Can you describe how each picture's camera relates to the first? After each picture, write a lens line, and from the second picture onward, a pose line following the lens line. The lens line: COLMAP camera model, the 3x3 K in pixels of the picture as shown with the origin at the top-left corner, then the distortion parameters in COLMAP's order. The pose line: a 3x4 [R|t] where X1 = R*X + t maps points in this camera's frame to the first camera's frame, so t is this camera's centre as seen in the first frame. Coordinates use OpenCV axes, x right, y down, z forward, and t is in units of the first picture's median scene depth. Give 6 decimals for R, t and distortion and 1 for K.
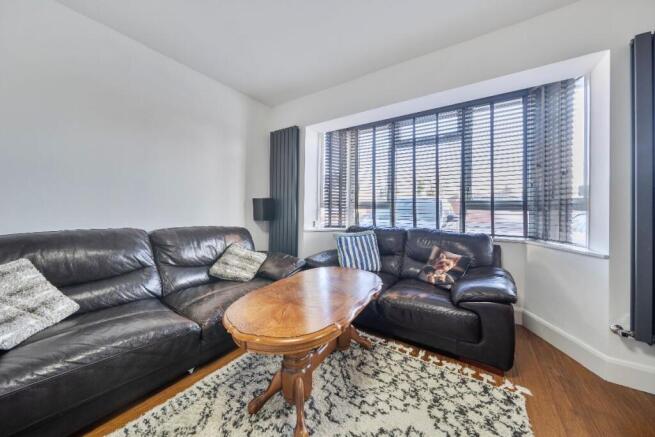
lens RADIAL K [[228.8, 0, 324.4], [0, 228.8, 216.7], [0, 0, 1]] dist [-0.000730, -0.000084]
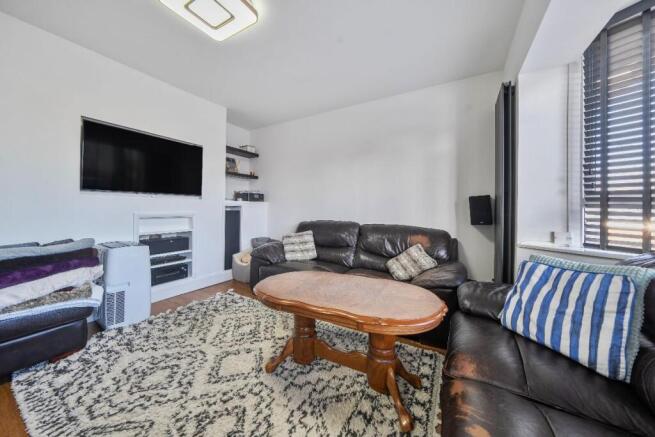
lens RADIAL K [[228.8, 0, 324.4], [0, 228.8, 216.7], [0, 0, 1]] dist [-0.000730, -0.000084]
pose [[0.061968, 0.018910, -0.997899, 0.731940], [-0.040636, 0.999039, 0.016408, -0.005710], [0.997251, 0.039534, 0.062677, 0.664019]]
